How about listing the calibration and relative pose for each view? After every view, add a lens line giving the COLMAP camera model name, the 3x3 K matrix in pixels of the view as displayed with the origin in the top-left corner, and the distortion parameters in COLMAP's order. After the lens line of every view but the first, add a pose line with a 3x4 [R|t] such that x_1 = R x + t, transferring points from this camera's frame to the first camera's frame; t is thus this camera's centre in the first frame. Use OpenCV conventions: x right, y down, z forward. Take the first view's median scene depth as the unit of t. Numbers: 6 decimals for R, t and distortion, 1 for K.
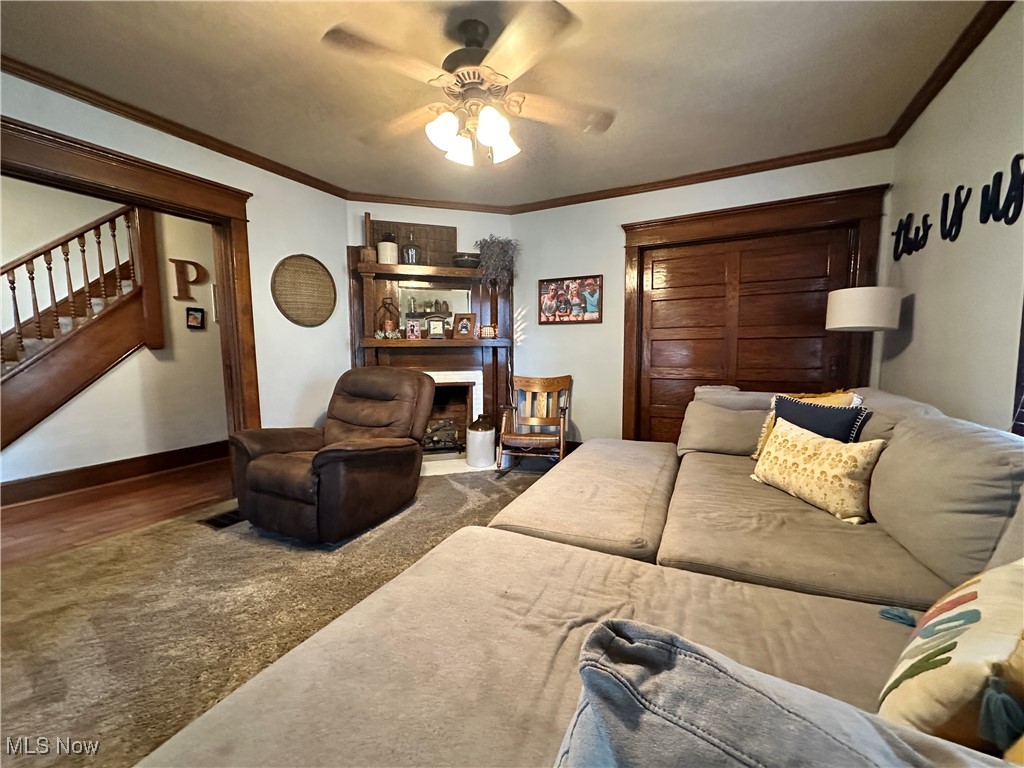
lens RADIAL K [[410.2, 0, 512.0], [0, 410.2, 384.0], [0, 0, 1]] dist [-0.003905, 0.000121]
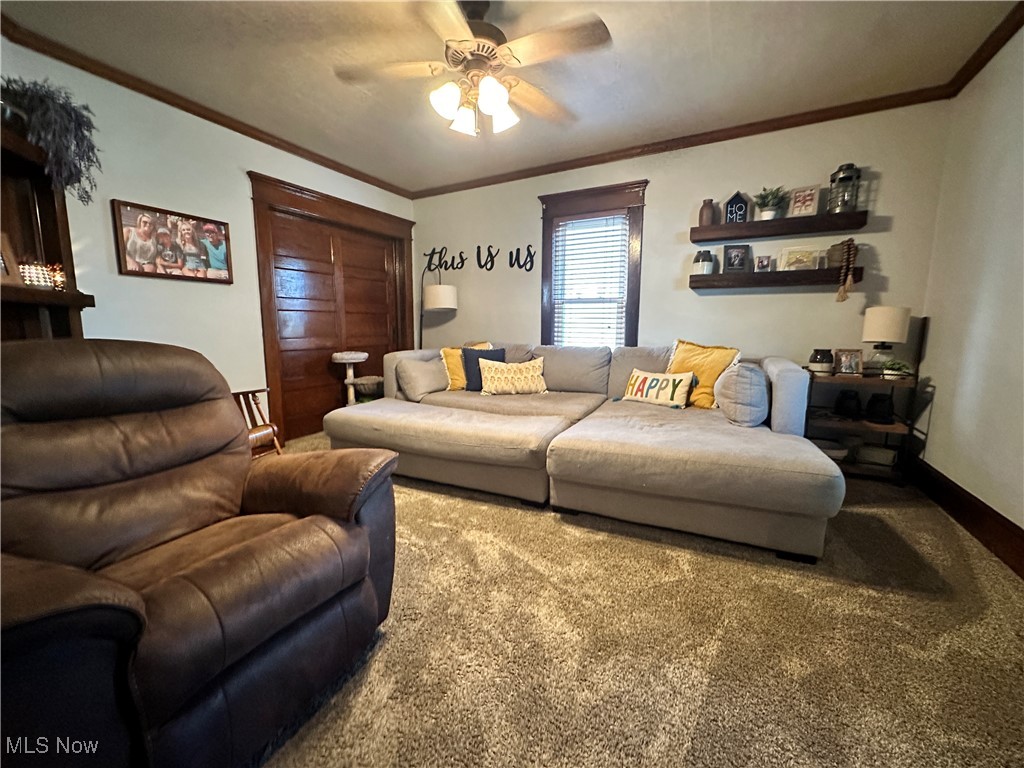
lens RADIAL K [[410.2, 0, 512.0], [0, 410.2, 384.0], [0, 0, 1]] dist [-0.003905, 0.000121]
pose [[0.022747, -0.123733, 0.992055, -0.575734], [0.091033, 0.988446, 0.121195, -0.004096], [-0.995588, 0.087553, 0.033748, 0.436912]]
